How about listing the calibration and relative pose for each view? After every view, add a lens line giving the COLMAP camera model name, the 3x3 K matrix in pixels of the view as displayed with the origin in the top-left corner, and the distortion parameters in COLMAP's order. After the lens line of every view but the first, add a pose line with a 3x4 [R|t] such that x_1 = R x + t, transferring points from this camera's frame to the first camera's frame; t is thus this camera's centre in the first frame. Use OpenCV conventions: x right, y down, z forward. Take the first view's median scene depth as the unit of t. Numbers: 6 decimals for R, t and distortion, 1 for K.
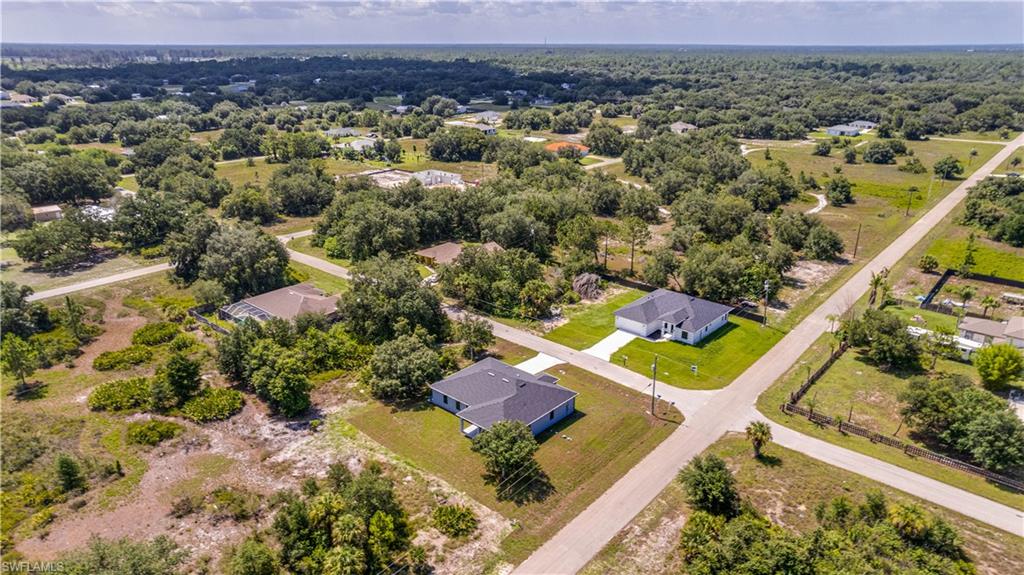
lens RADIAL K [[661.3, 0, 512.0], [0, 661.3, 287.5], [0, 0, 1]] dist [-0.003160, 0.002041]
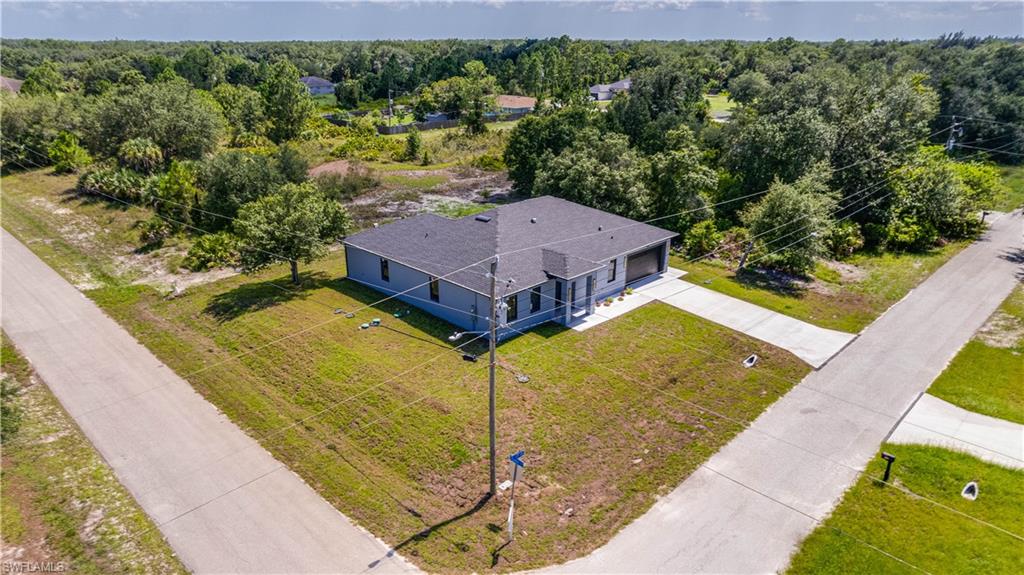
lens RADIAL K [[661.3, 0, 512.0], [0, 661.3, 287.5], [0, 0, 1]] dist [-0.003160, 0.002041]
pose [[-0.055870, 0.347292, -0.936091, 0.505323], [-0.341463, 0.874376, 0.344776, 0.030416], [0.938233, 0.338904, 0.069736, 1.126716]]
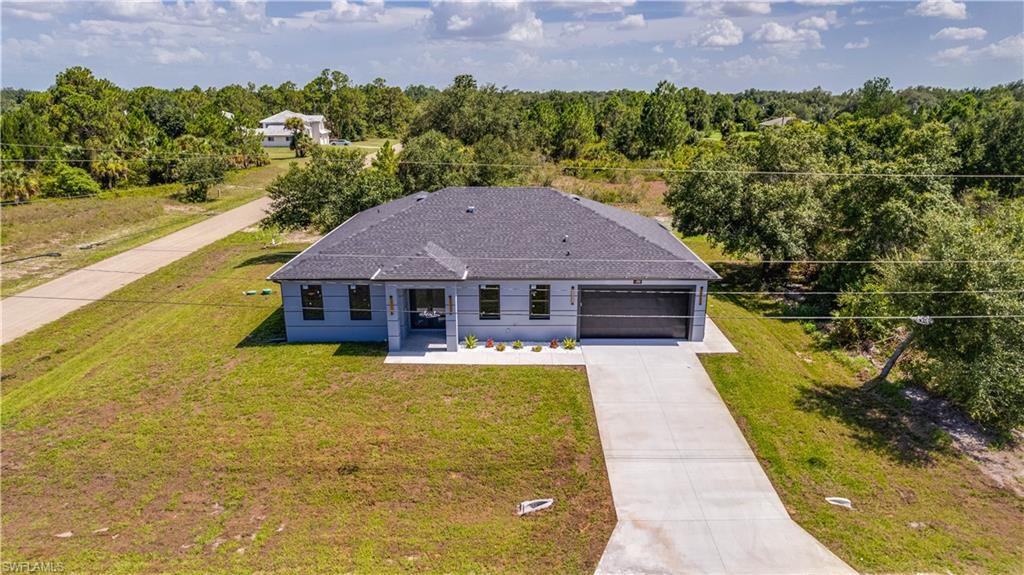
lens RADIAL K [[674.1, 0, 526.6], [0, 674.1, 288.7], [0, 0, 1]] dist [-0.000756, 0.004266]
pose [[-0.736957, 0.184048, -0.650401, 0.234128], [-0.232113, 0.834801, 0.499231, 0.001153], [0.634837, 0.518878, -0.572492, 1.410821]]
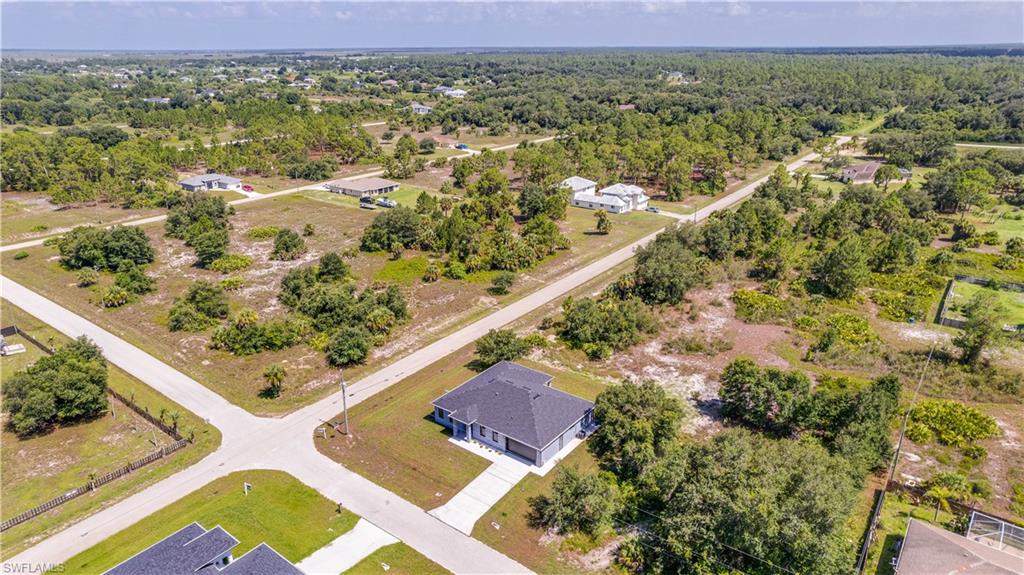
lens RADIAL K [[674.1, 0, 526.6], [0, 674.1, 288.7], [0, 0, 1]] dist [-0.000756, 0.004266]
pose [[-0.995176, 0.030925, -0.093107, 0.058302], [-0.037407, 0.757729, 0.651497, -0.651519], [0.090698, 0.651837, -0.752916, 1.845721]]
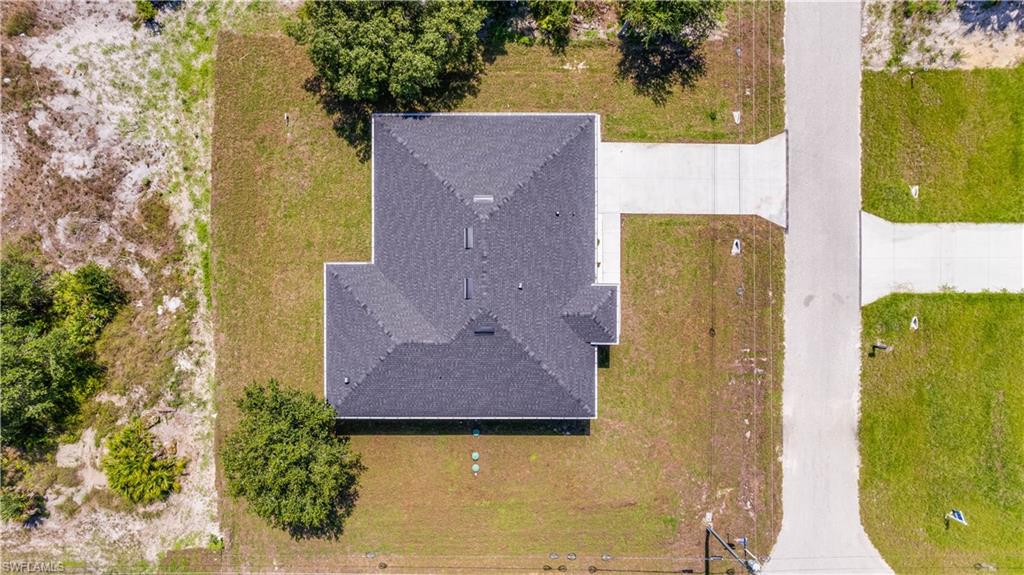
lens RADIAL K [[674.1, 0, 526.6], [0, 674.1, 288.7], [0, 0, 1]] dist [-0.000756, 0.004266]
pose [[0.666170, 0.745799, -0.001093, 0.018117], [-0.252238, 0.226685, 0.940739, -0.271940], [0.701850, -0.626417, 0.339130, 1.012905]]
